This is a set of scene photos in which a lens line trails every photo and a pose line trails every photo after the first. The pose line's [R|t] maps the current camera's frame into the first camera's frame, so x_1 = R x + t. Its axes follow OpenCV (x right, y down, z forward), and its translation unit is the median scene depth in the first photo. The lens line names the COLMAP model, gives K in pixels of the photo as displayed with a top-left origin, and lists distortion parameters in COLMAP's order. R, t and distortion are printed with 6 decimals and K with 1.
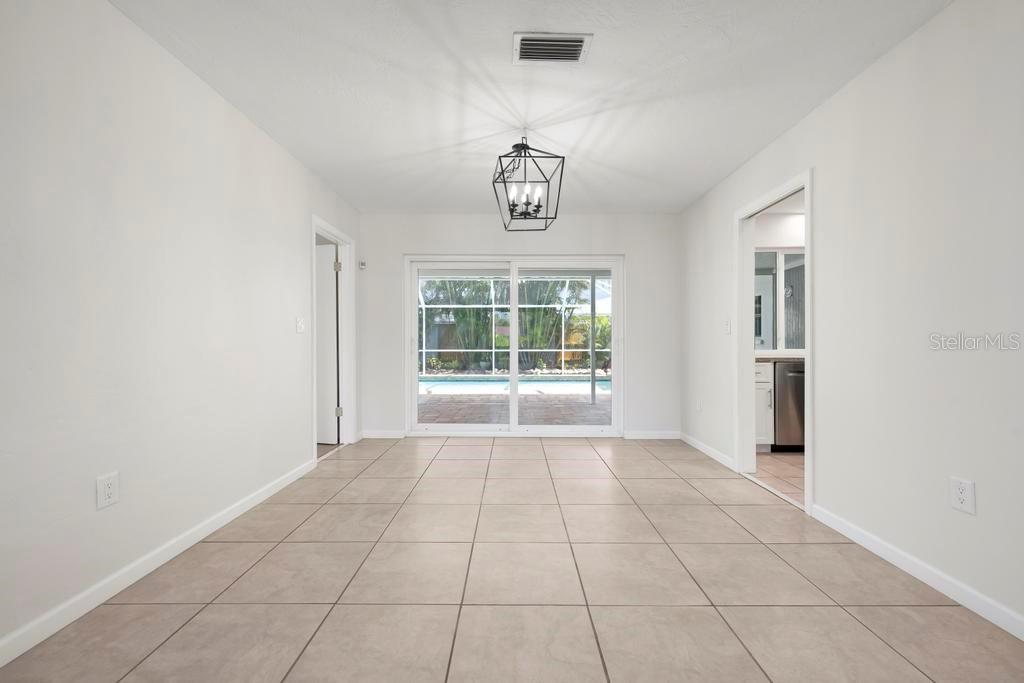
lens RADIAL K [[405.5, 0, 516.7], [0, 405.5, 343.5], [0, 0, 1]] dist [0.000090, 0.000001]
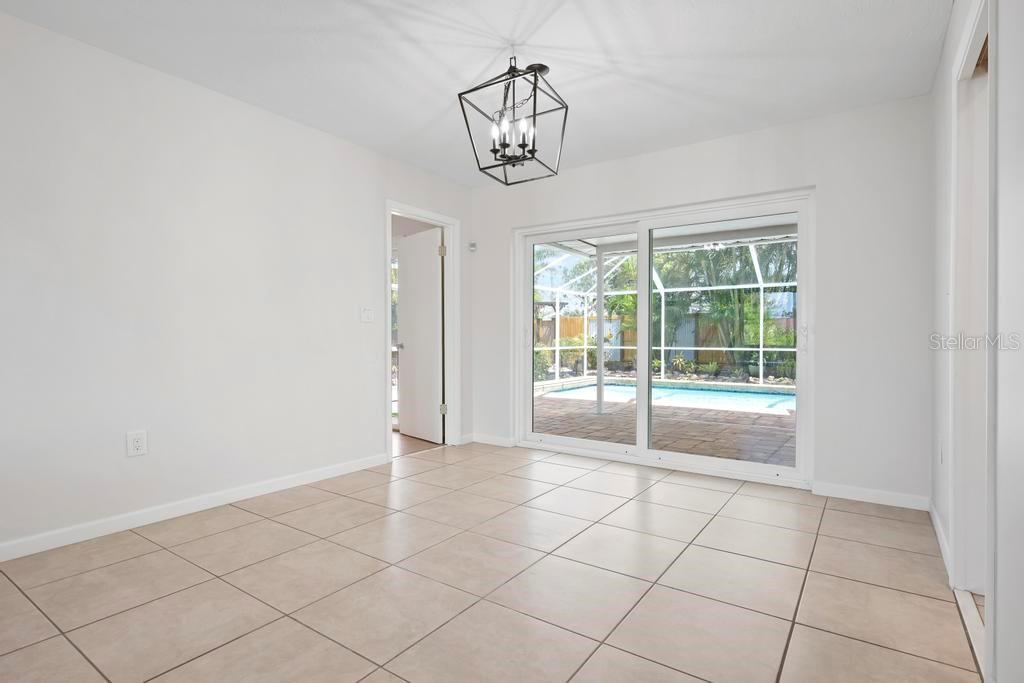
lens RADIAL K [[514.7, 0, 512.0], [0, 514.7, 341.5], [0, 0, 1]] dist [-0.000025, -0.000562]
pose [[0.823388, 0.005487, -0.567453, 0.323467], [-0.004287, 0.999985, 0.003450, 0.010056], [0.567463, -0.000408, 0.823399, 0.119579]]
